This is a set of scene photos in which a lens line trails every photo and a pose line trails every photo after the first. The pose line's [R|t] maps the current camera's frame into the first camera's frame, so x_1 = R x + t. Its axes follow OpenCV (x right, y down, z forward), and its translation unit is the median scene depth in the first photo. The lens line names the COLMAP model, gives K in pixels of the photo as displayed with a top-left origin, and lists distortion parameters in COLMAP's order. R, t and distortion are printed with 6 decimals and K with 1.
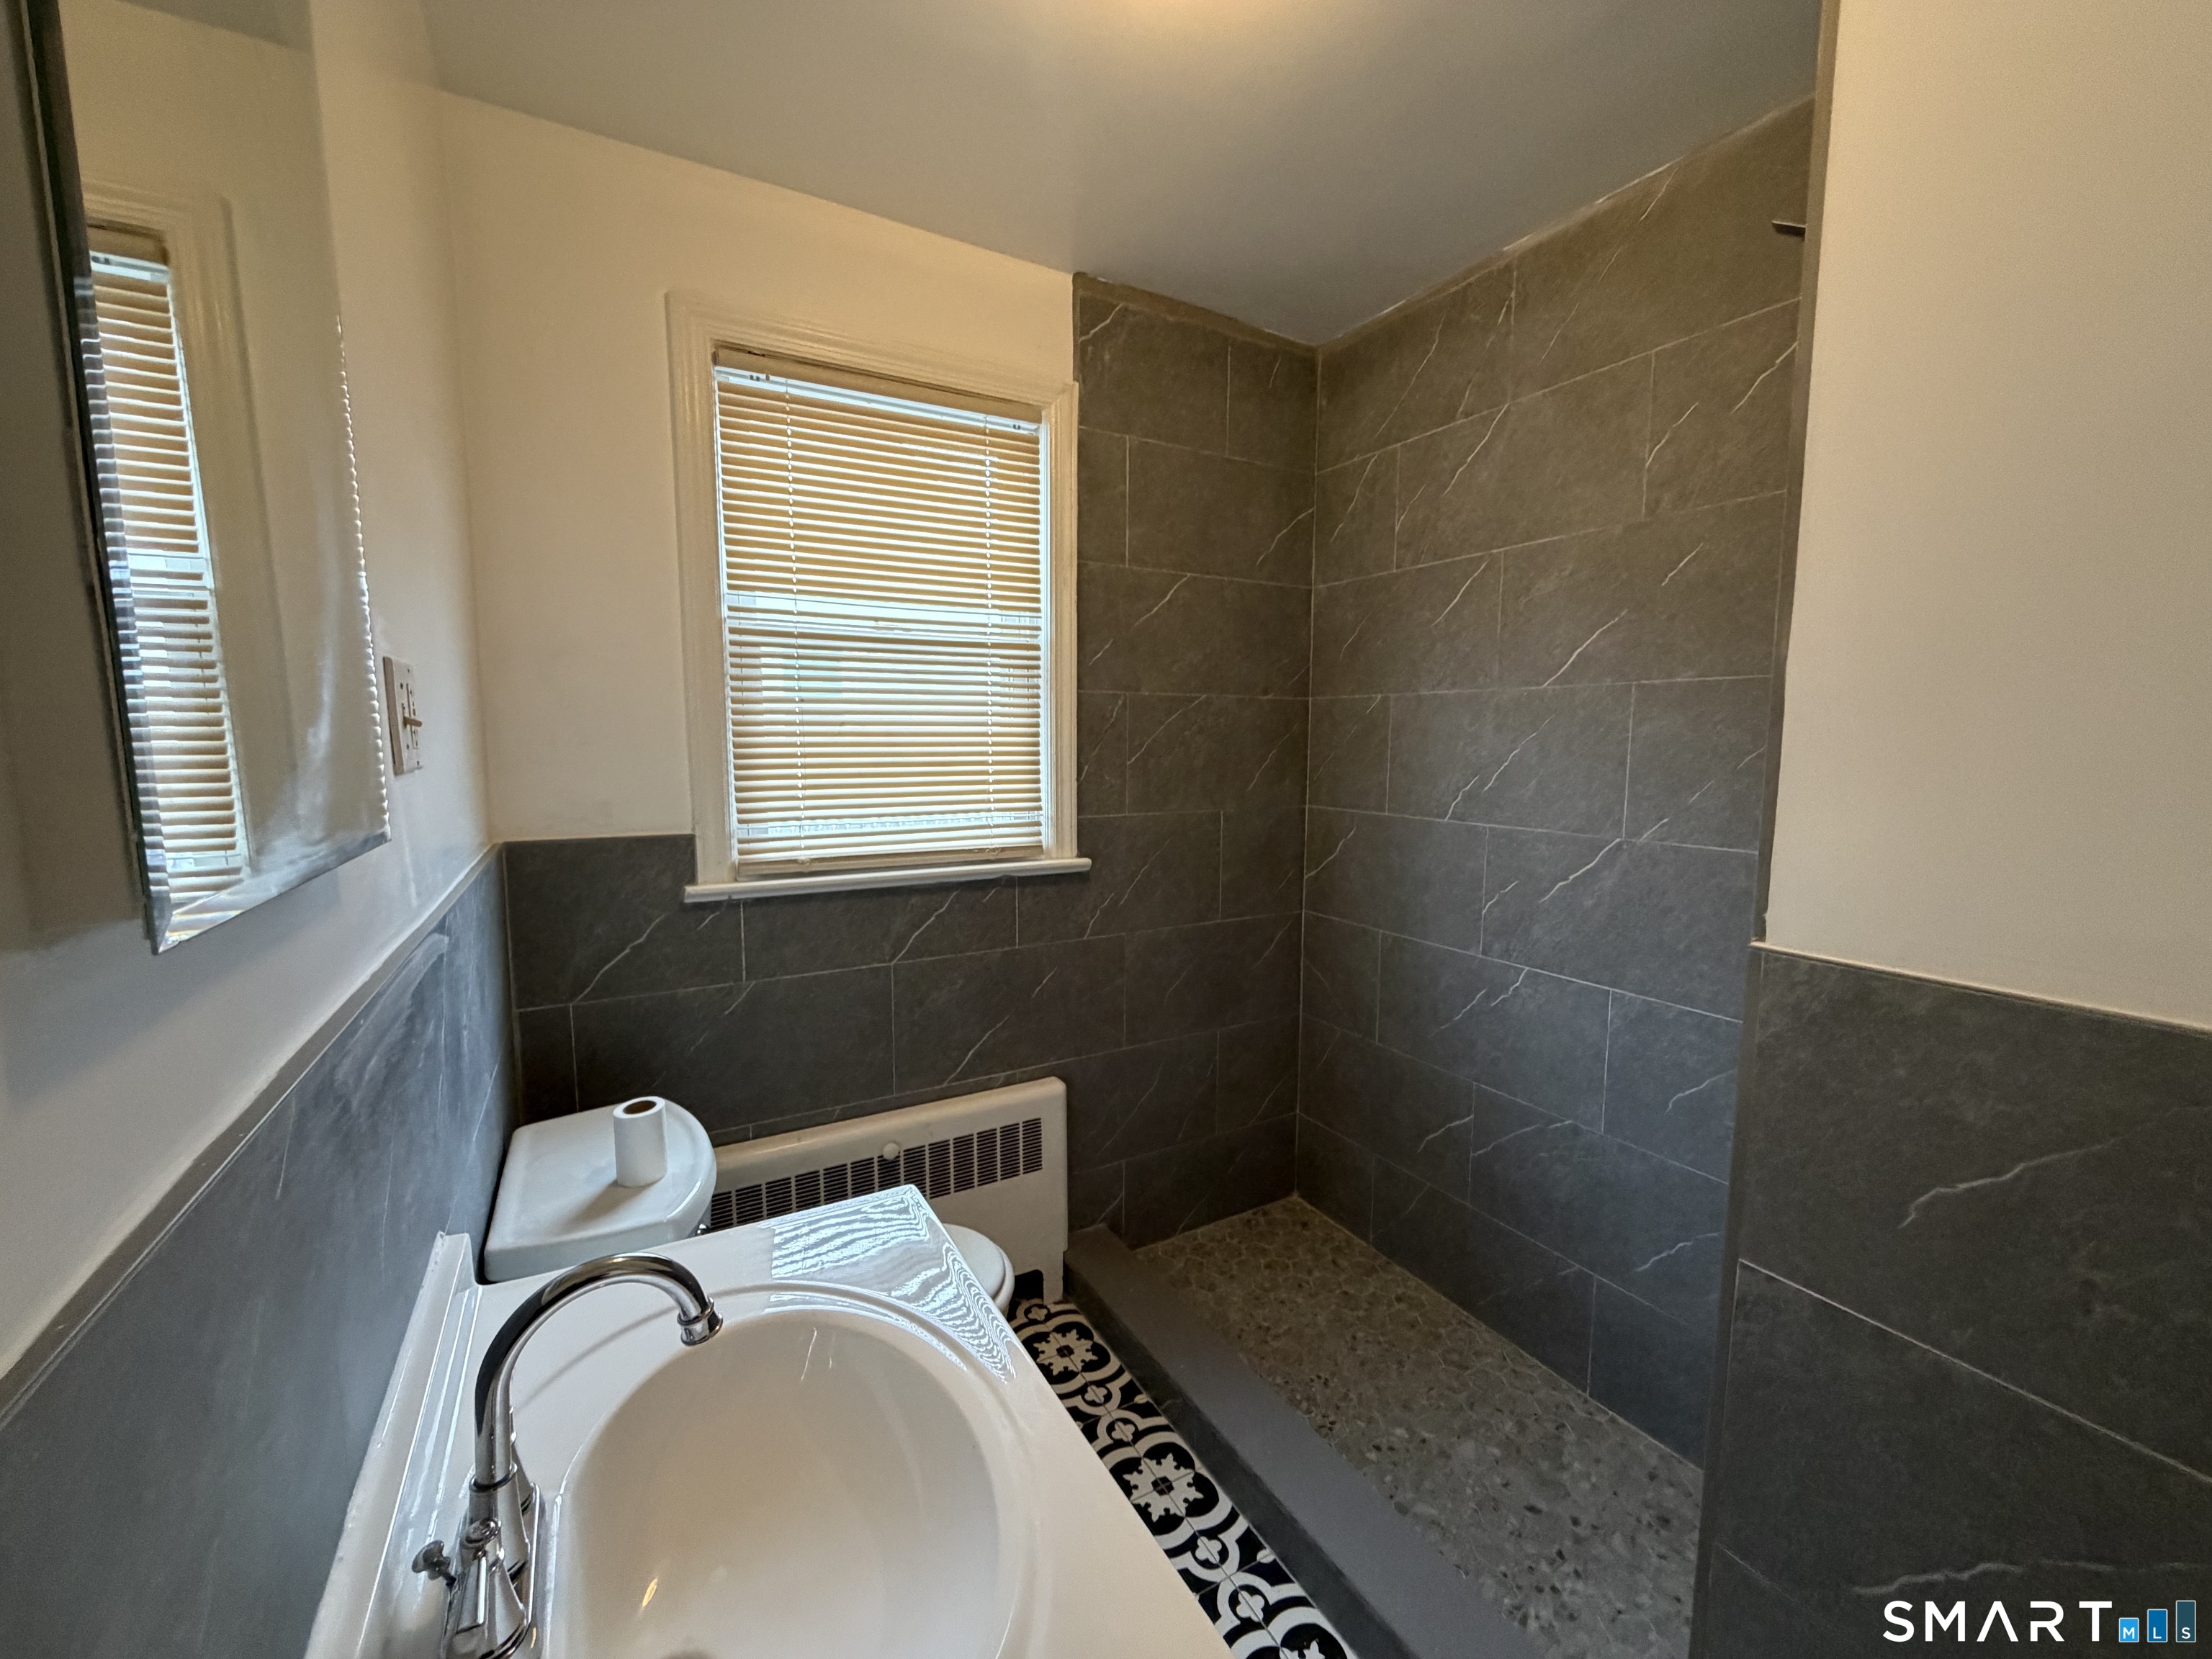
lens RADIAL K [[876.3, 0, 1093.0], [0, 876.3, 832.0], [0, 0, 1]] dist [-0.000922, -0.000135]
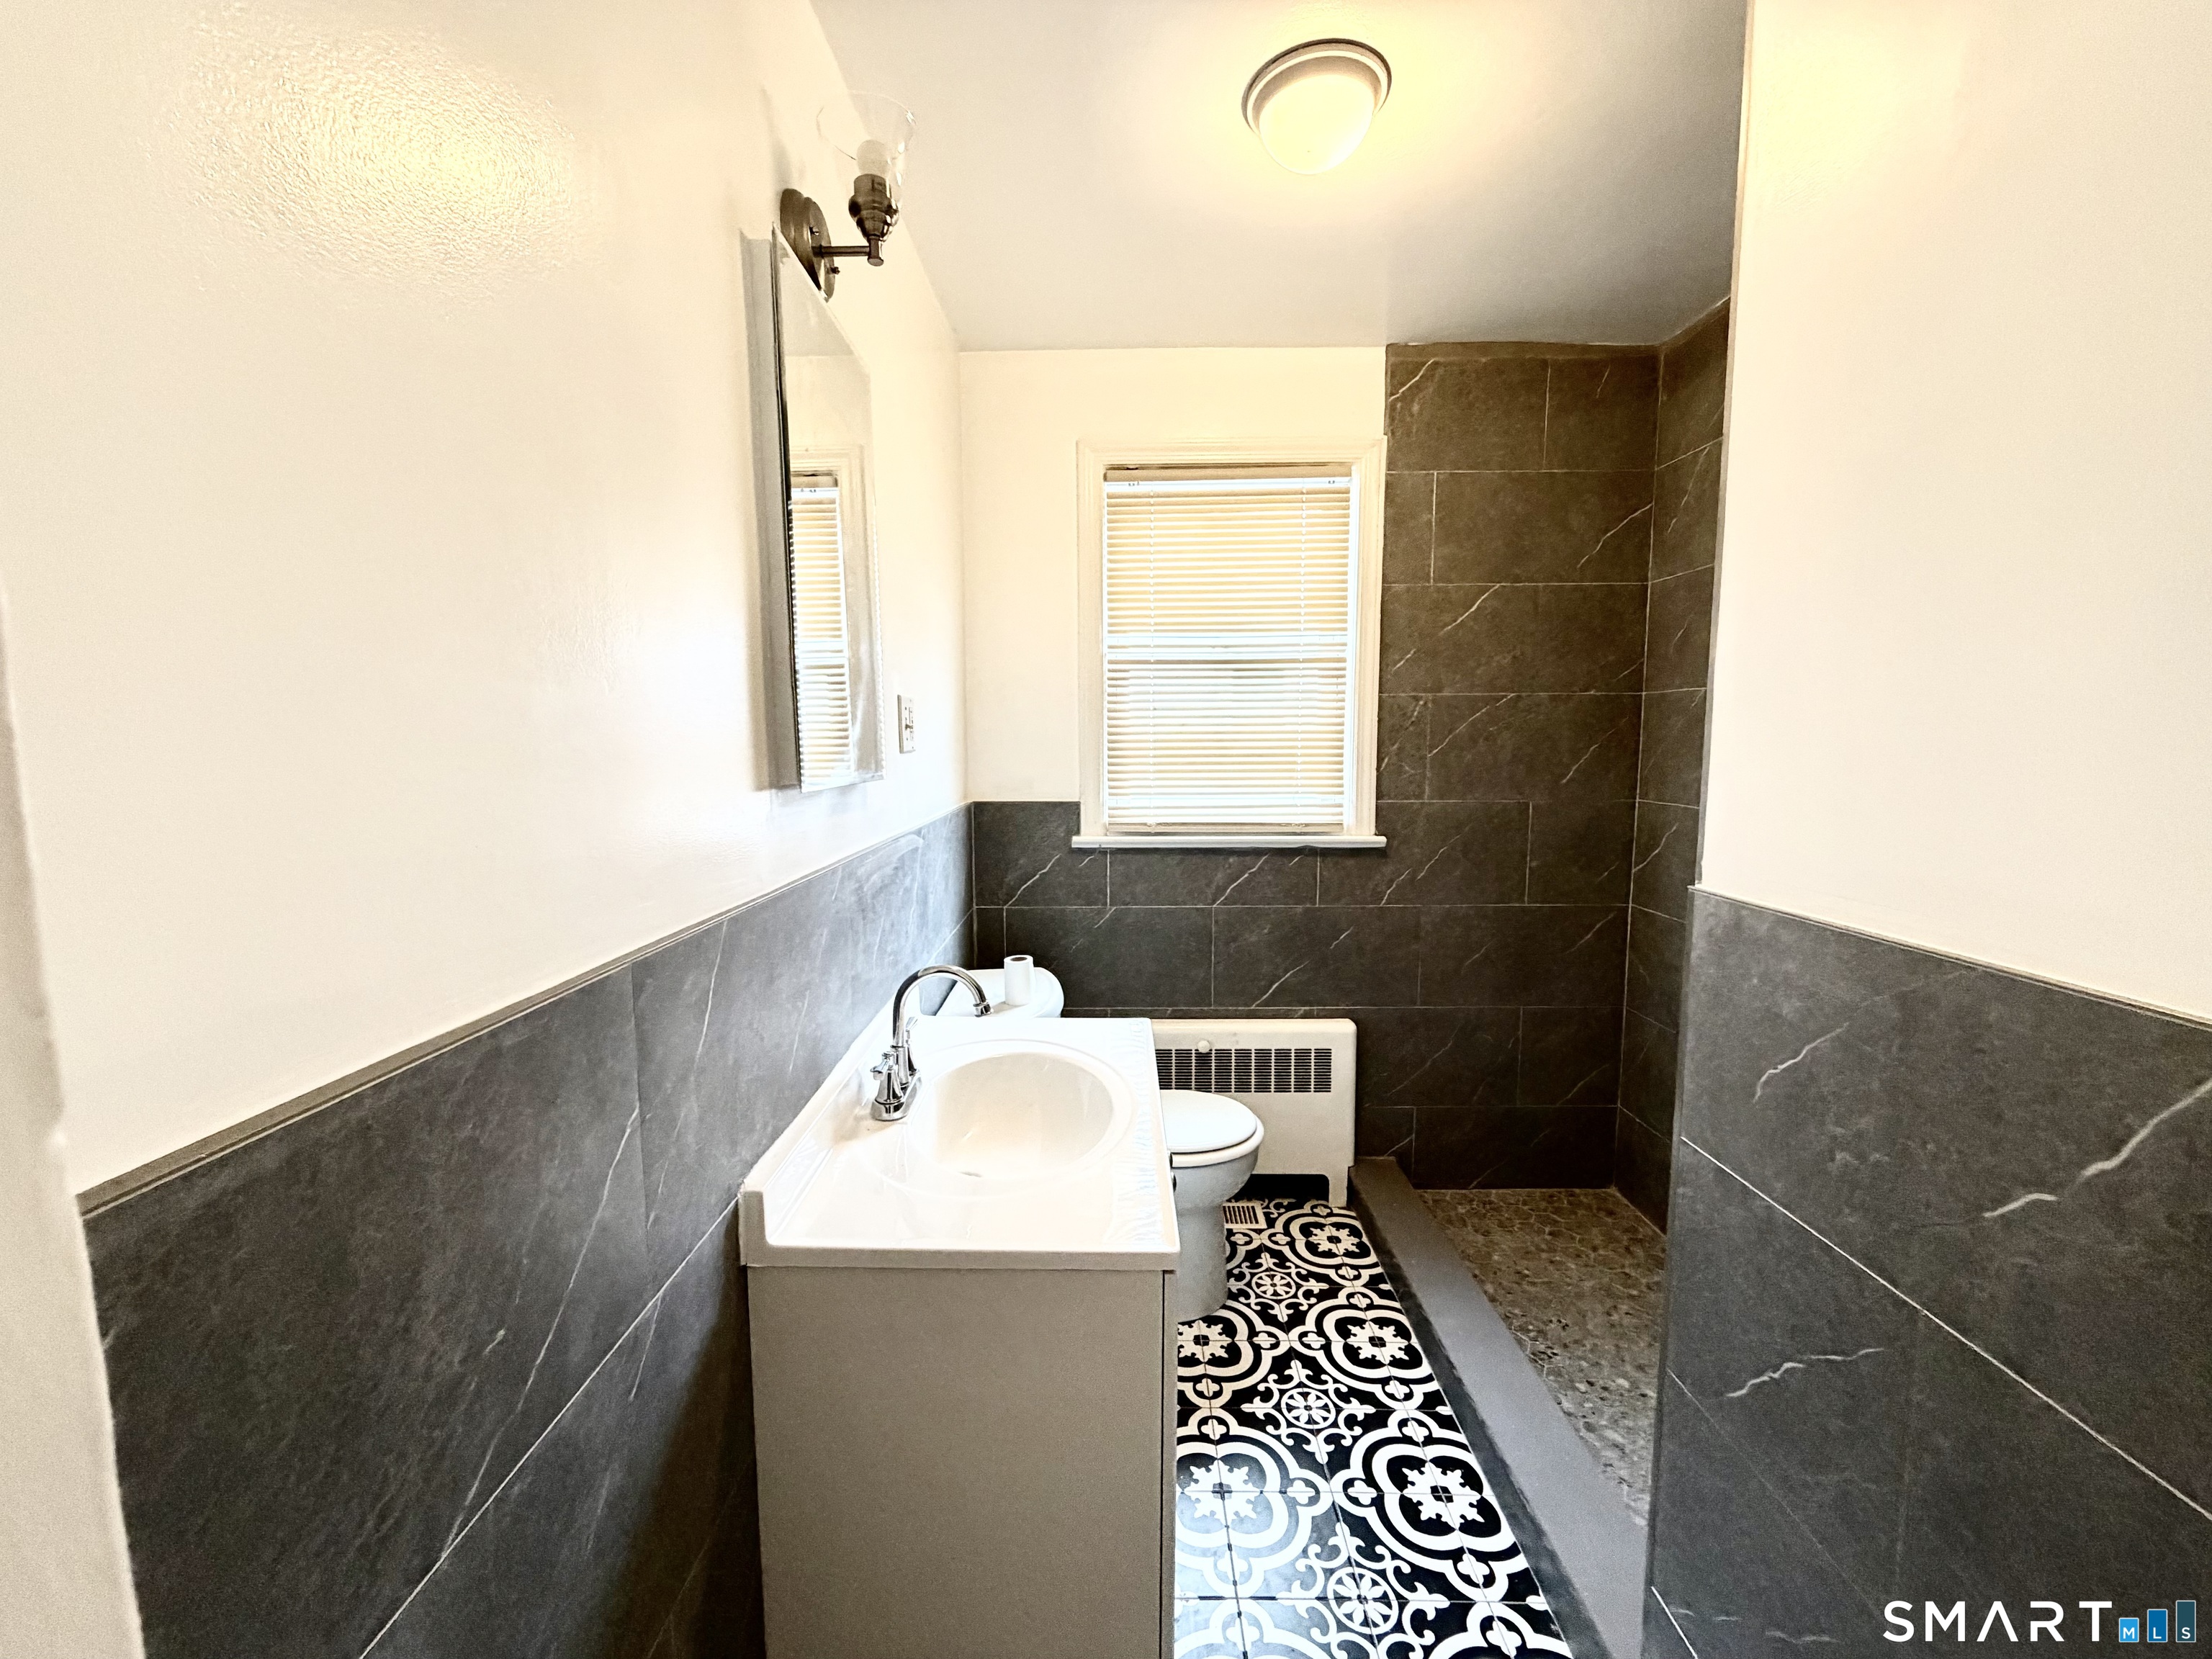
lens RADIAL K [[876.3, 0, 1093.0], [0, 876.3, 832.0], [0, 0, 1]] dist [-0.000922, -0.000135]
pose [[0.862241, 0.045566, -0.504445, 0.286459], [-0.047101, 0.998843, 0.009715, 0.035094], [0.504304, 0.015383, 0.863389, -0.241534]]
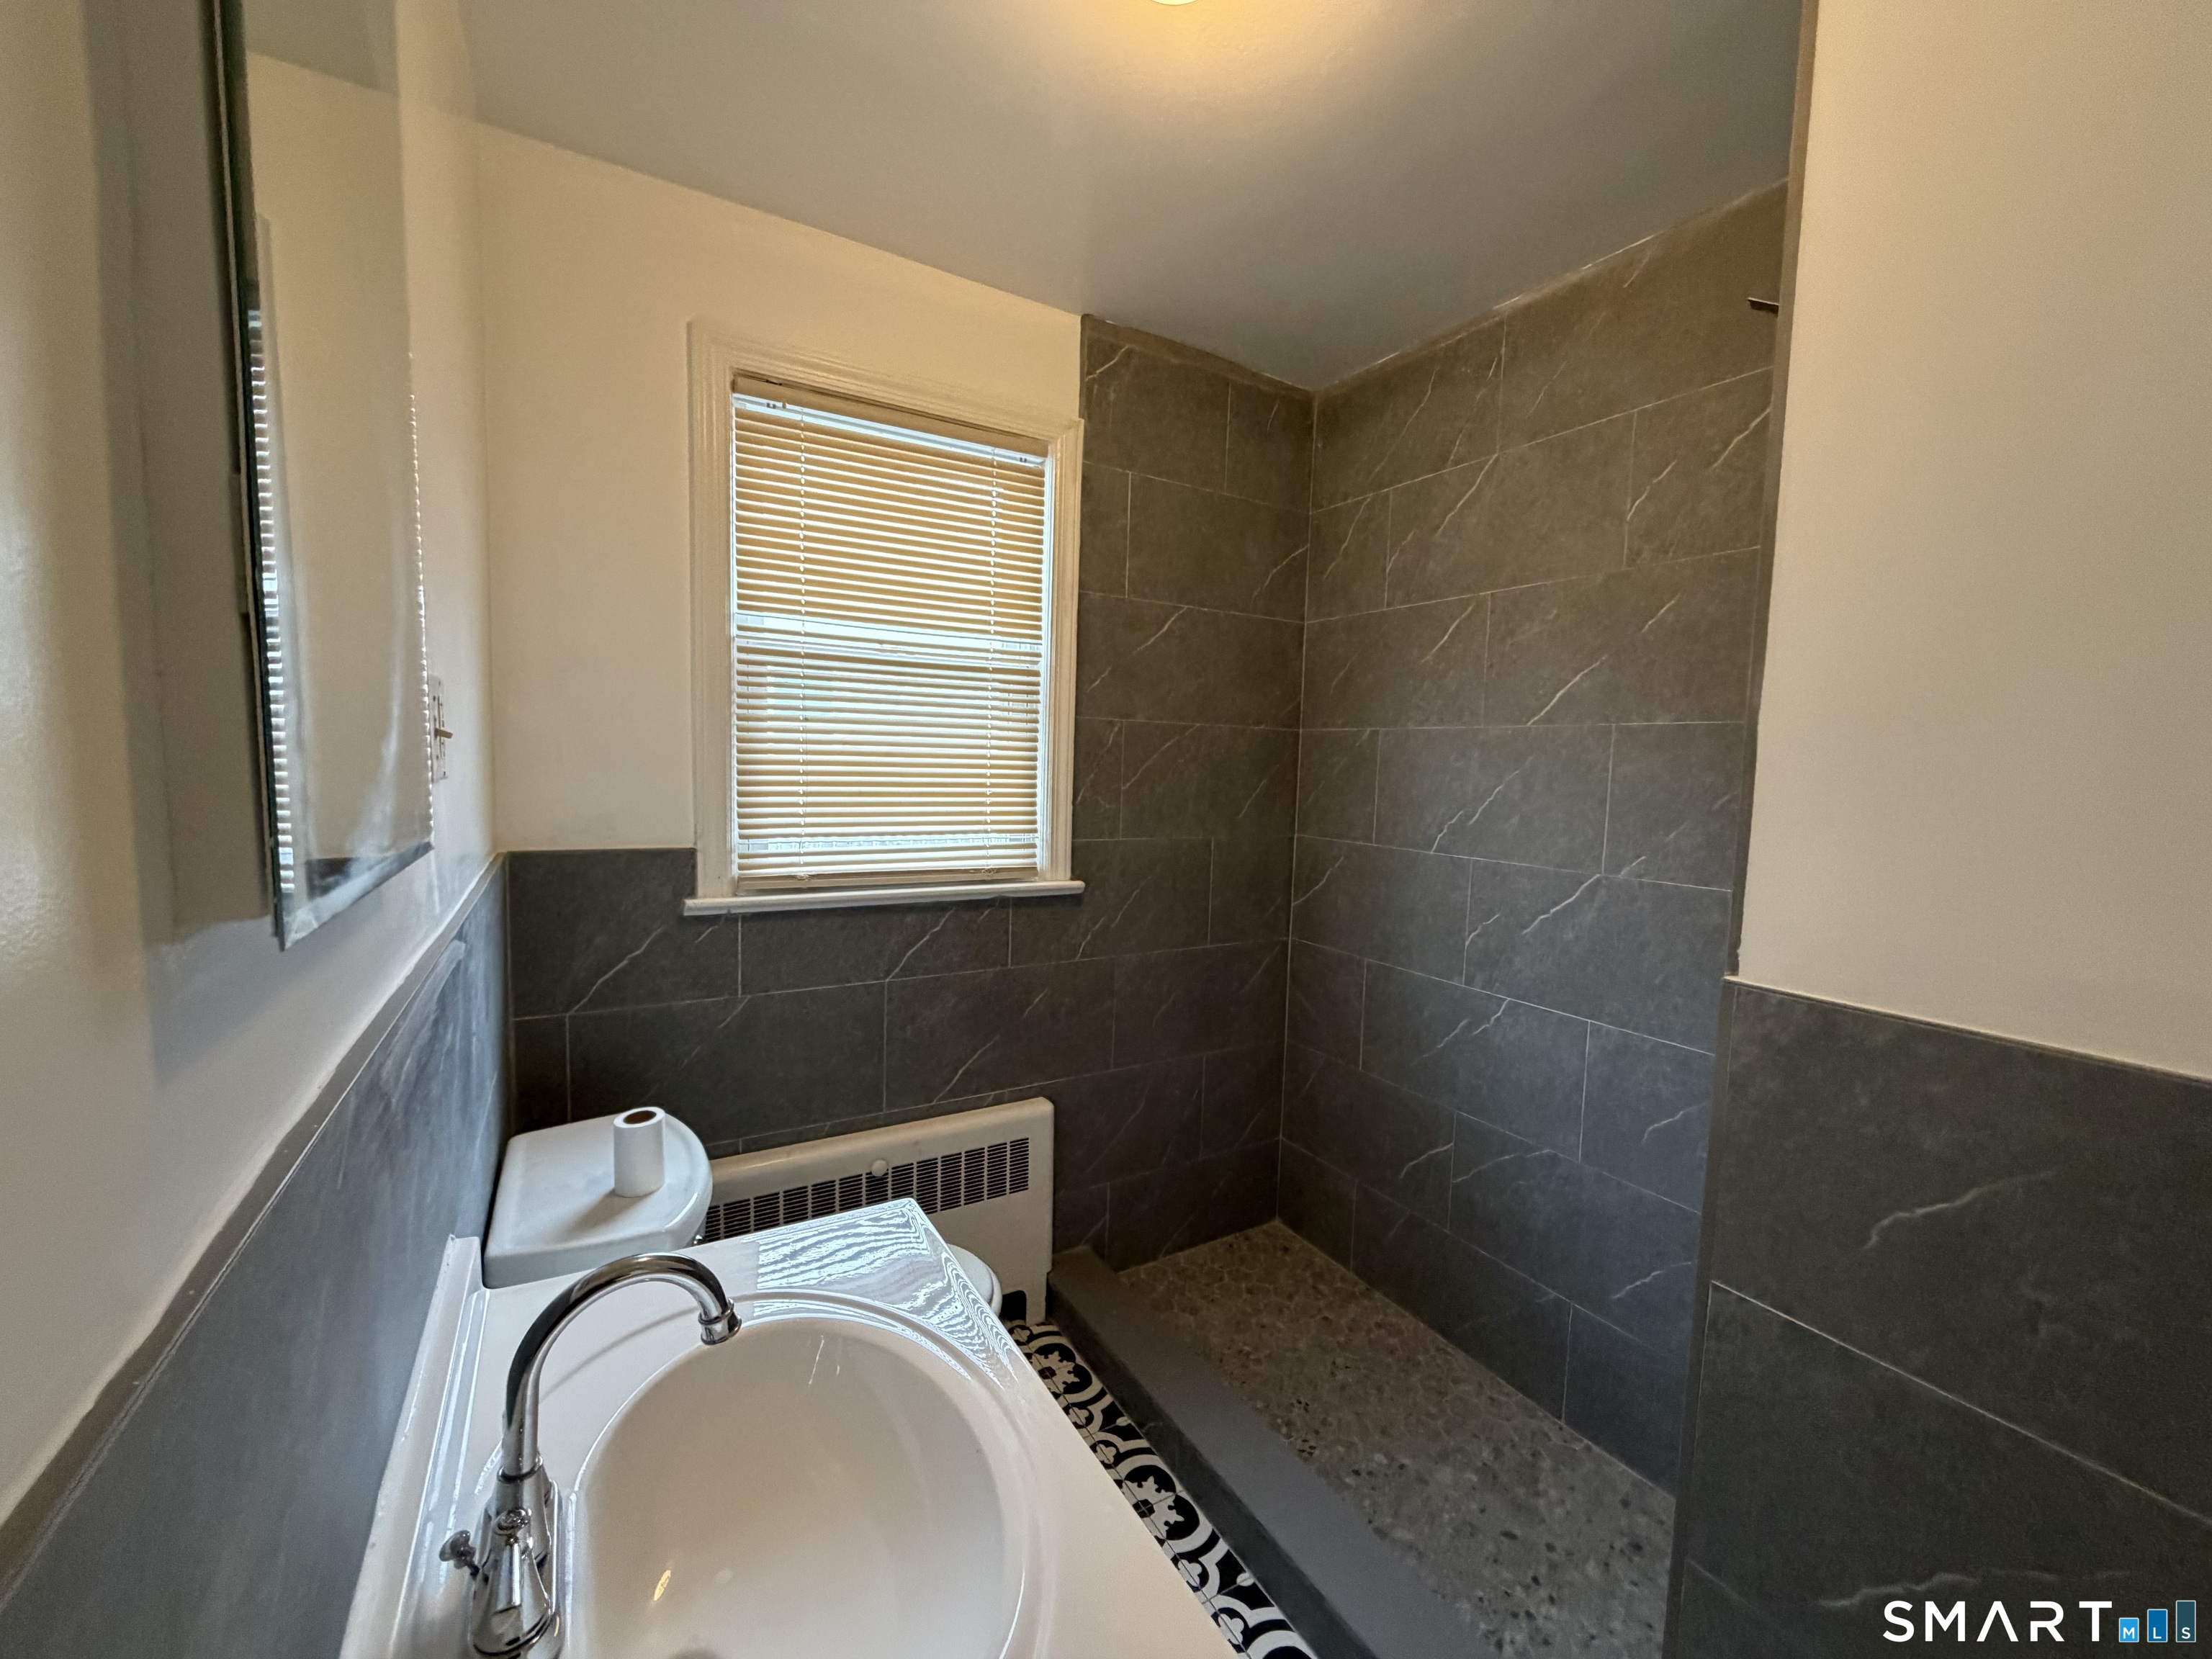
lens RADIAL K [[876.3, 0, 1093.0], [0, 876.3, 832.0], [0, 0, 1]] dist [-0.000922, -0.000135]
pose [[0.999507, 0.024801, 0.019259, -0.015101], [-0.024292, 0.999361, -0.026238, -0.000735], [-0.019897, 0.025758, 0.999470, -0.019880]]
